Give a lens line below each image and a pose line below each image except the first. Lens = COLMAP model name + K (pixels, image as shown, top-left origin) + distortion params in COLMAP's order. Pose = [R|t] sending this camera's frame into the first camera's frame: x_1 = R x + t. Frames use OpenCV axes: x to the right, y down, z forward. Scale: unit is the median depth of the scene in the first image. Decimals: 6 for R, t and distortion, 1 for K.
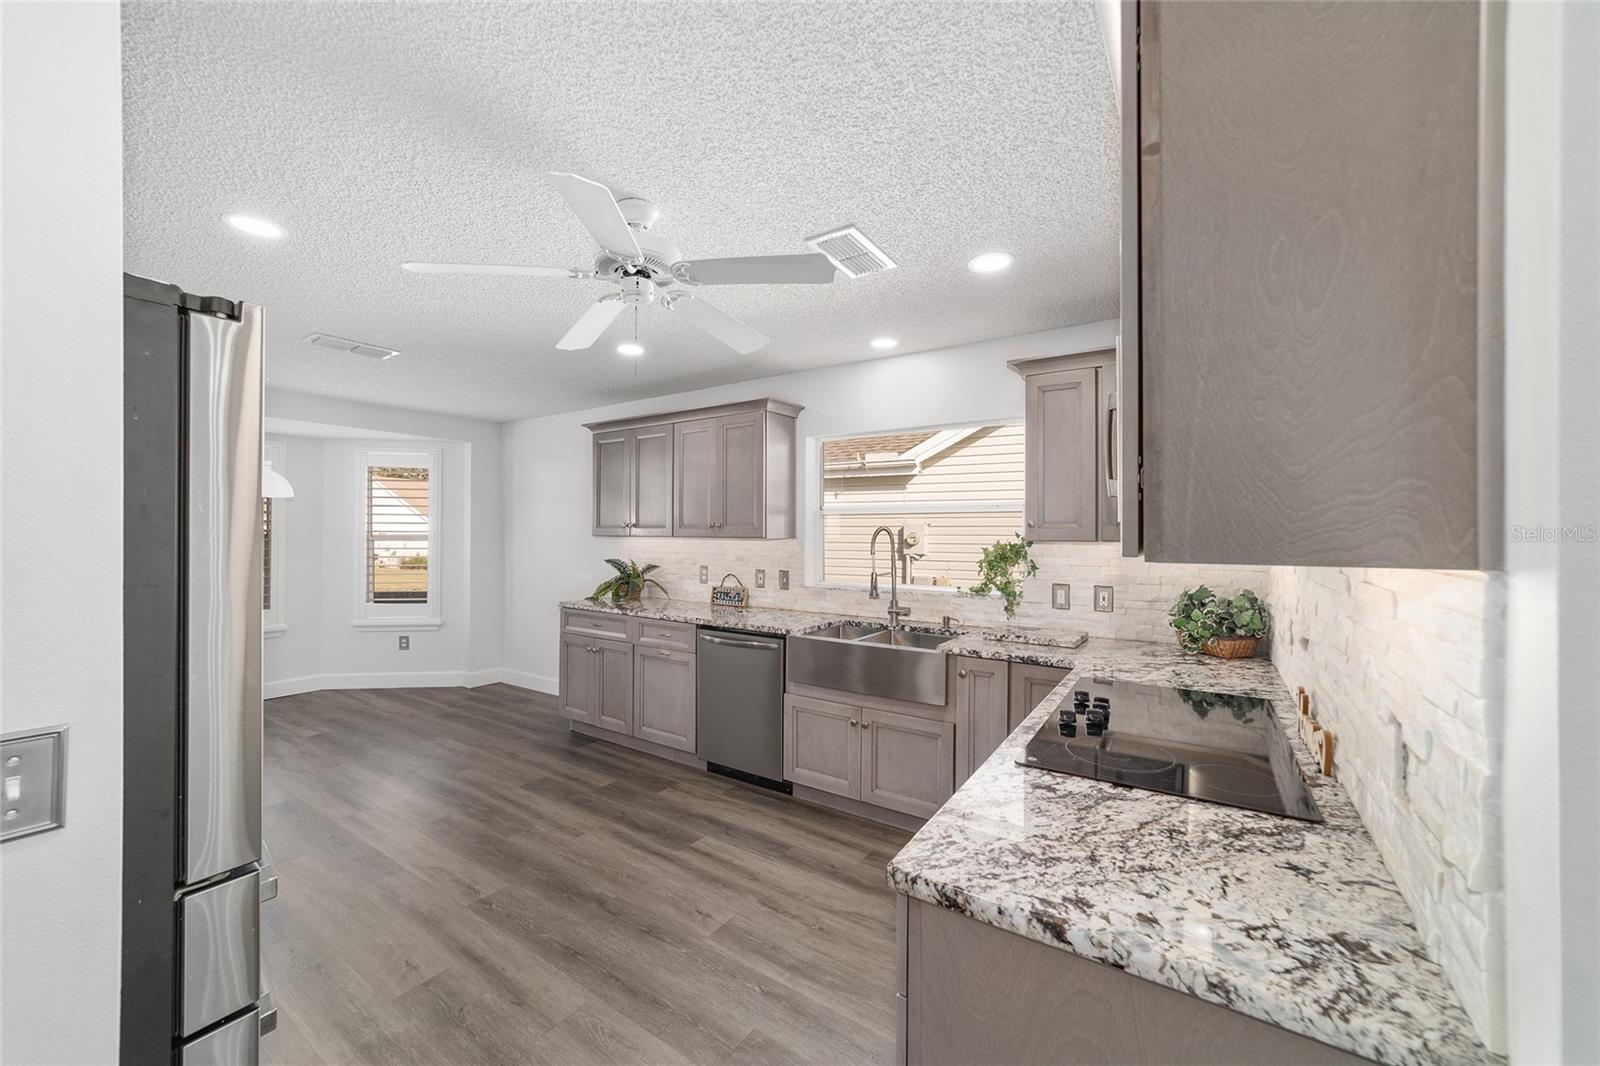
lens RADIAL K [[609.5, 0, 795.8], [0, 609.5, 530.8], [0, 0, 1]] dist [-0.008437, 0.003450]
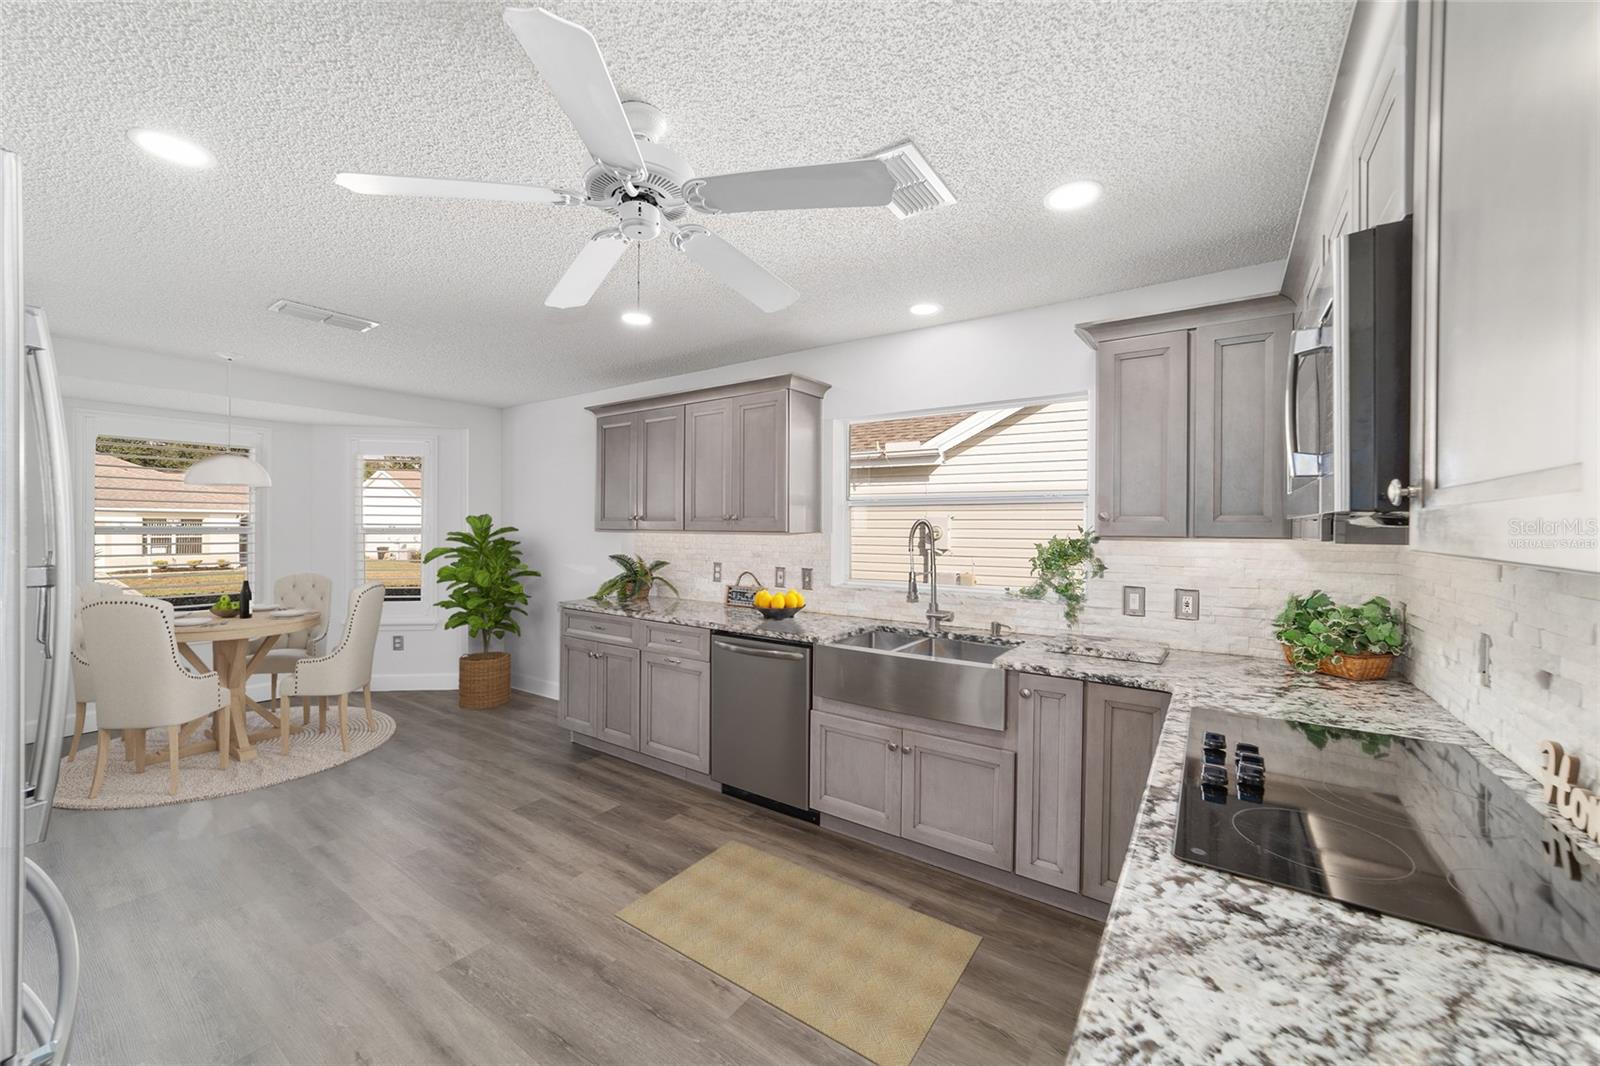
lens RADIAL K [[609.5, 0, 795.2], [0, 609.5, 528.8], [0, 0, 1]] dist [-0.008437, 0.003450]
pose [[0.999841, 0.002155, -0.017720, -0.026300], [-0.002028, 0.999972, 0.007168, 0.000432], [0.017735, -0.007131, 0.999817, 0.127328]]
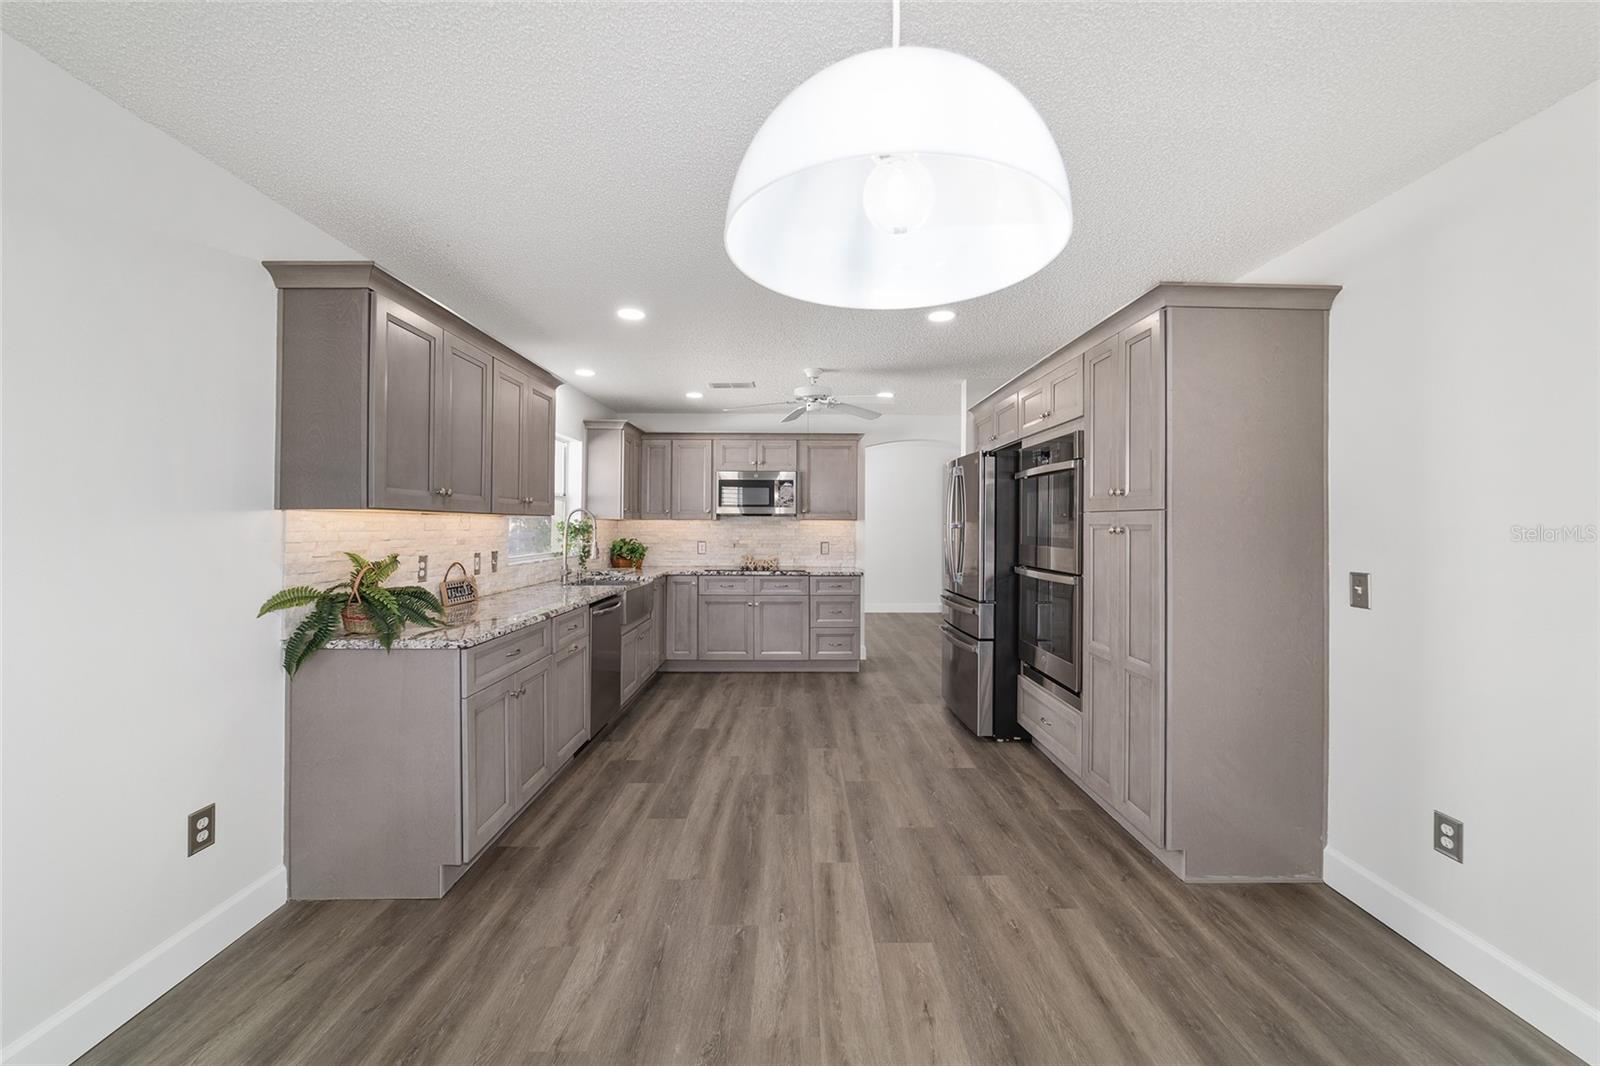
lens RADIAL K [[609.5, 0, 794.1], [0, 609.5, 534.5], [0, 0, 1]] dist [-0.008437, 0.003450]
pose [[-0.553206, -0.018696, 0.832835, -1.284113], [-0.006169, 0.999813, 0.018347, 0.024994], [-0.833022, 0.005011, -0.553217, 1.411423]]
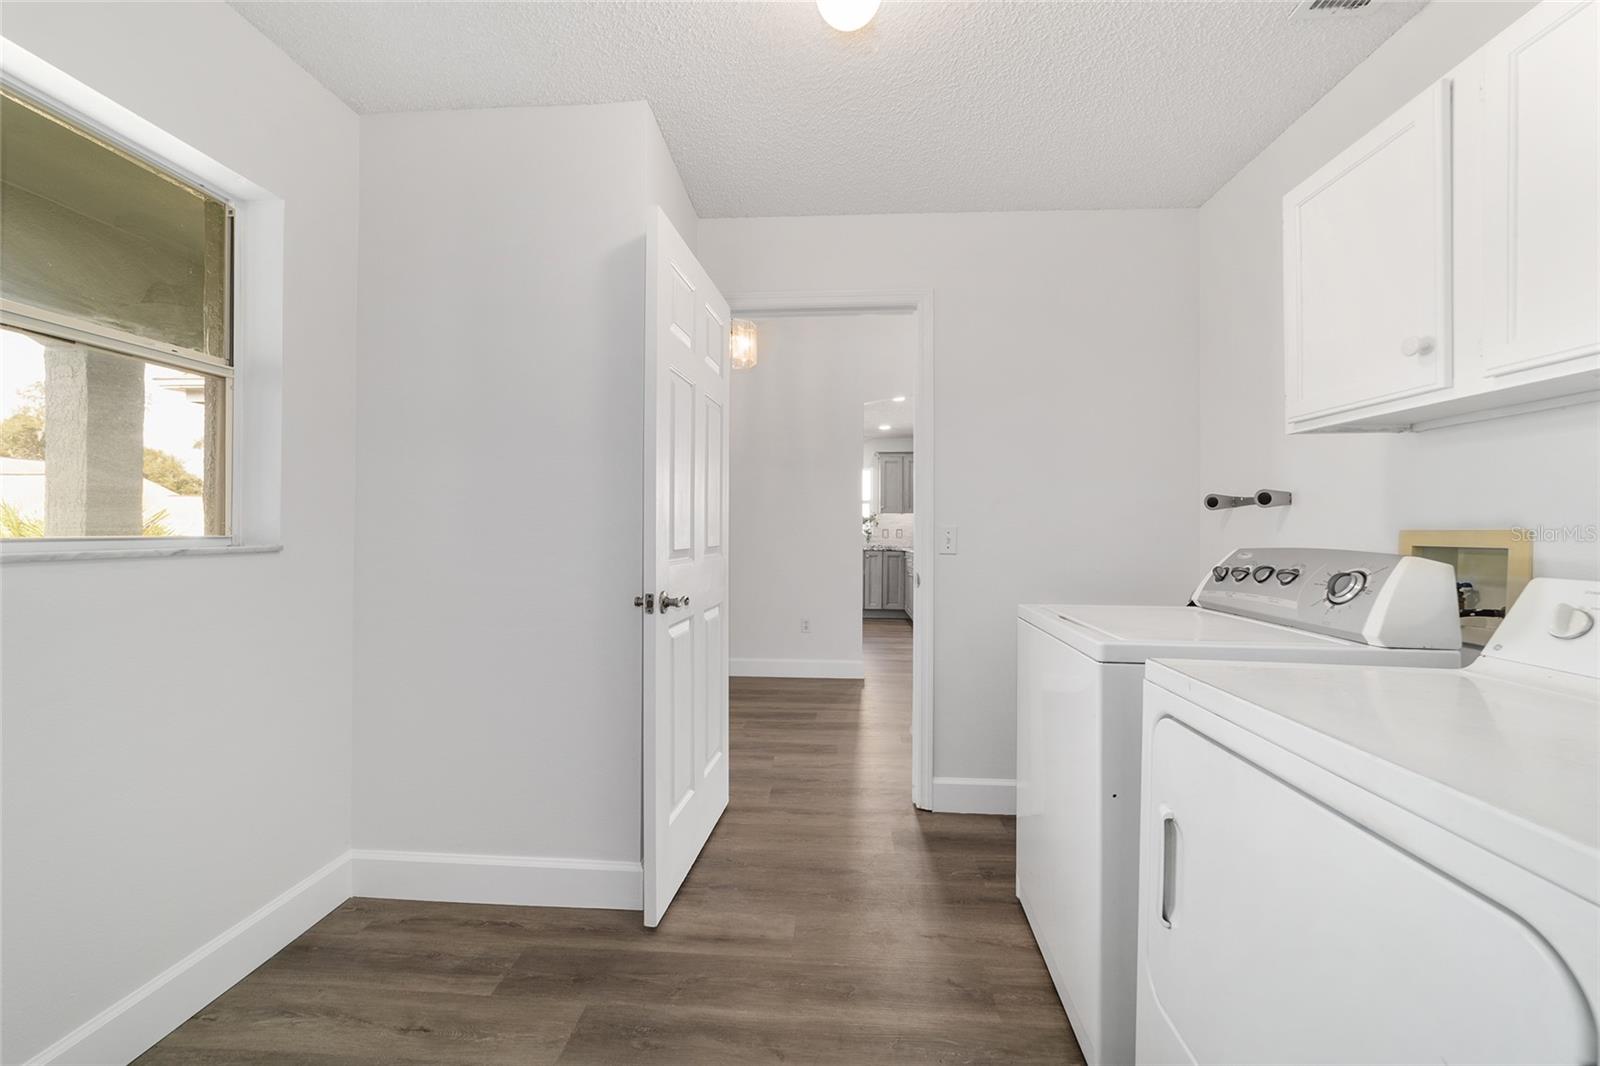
lens RADIAL K [[609.5, 0, 800.3], [0, 609.5, 530.4], [0, 0, 1]] dist [-0.008437, 0.003450]
pose [[0.868677, 0.000593, 0.495378, -1.248670], [-0.001606, 0.999997, 0.001619, 0.084450], [-0.495376, -0.002202, 0.868676, -1.200915]]
